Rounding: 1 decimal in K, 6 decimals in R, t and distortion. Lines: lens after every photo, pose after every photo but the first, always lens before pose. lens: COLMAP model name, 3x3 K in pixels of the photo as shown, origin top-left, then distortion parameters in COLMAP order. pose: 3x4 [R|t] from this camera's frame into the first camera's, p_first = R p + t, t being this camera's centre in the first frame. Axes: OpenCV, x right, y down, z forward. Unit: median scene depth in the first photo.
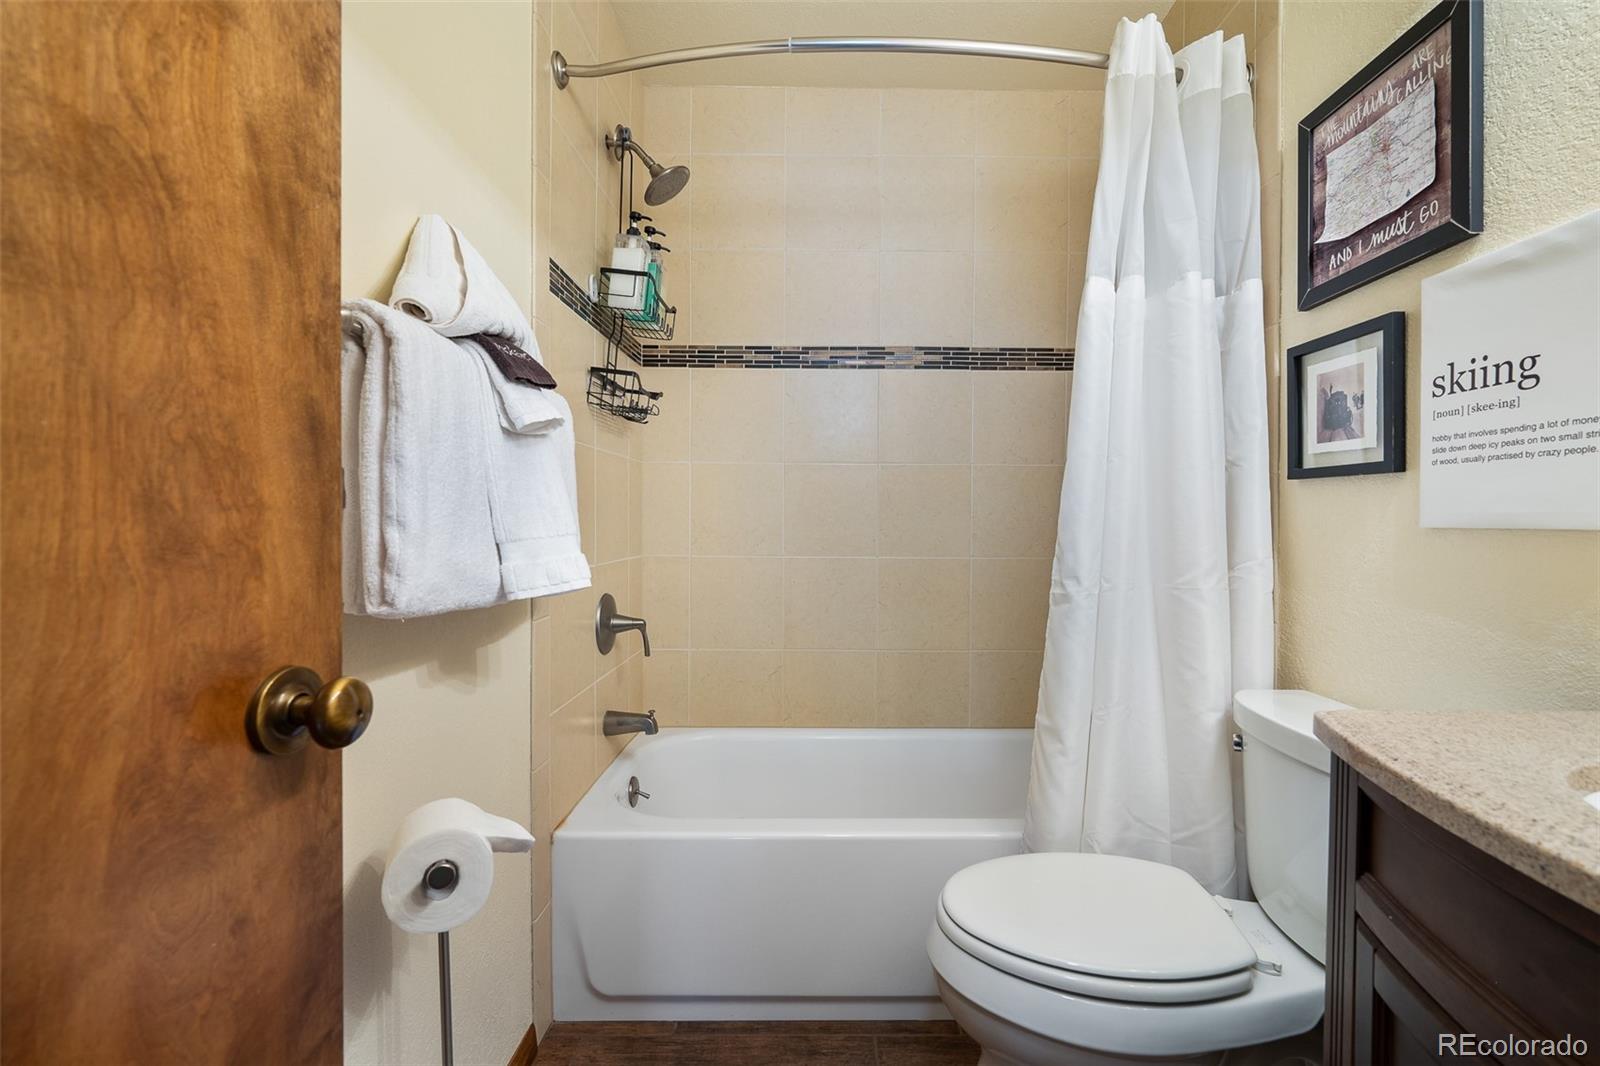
lens RADIAL K [[677.1, 0, 802.2], [0, 677.1, 523.9], [0, 0, 1]] dist [-0.001201, -0.000104]
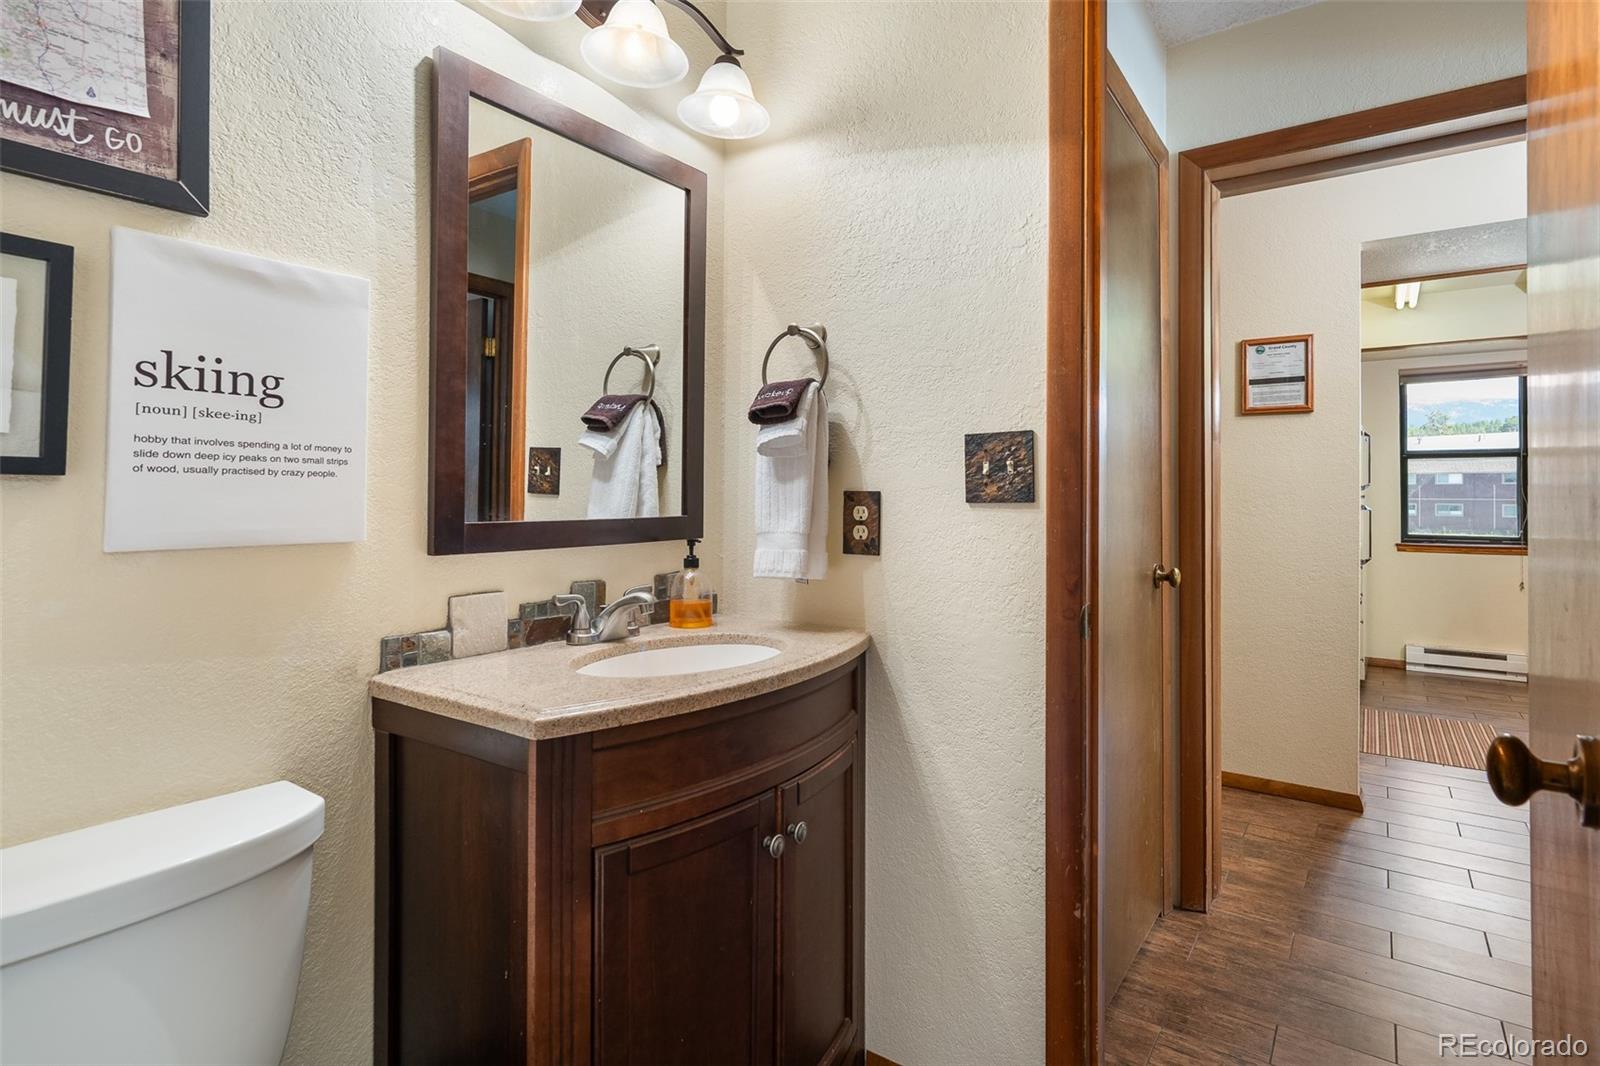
lens RADIAL K [[777.0, 0, 799.9], [0, 777.0, 488.3], [0, 0, 1]] dist [-0.000747, -0.000430]
pose [[-0.825167, 0.003769, 0.564877, -0.224205], [0.001578, 0.999989, -0.004367, -0.066621], [-0.564887, -0.002712, -0.825164, 1.401005]]
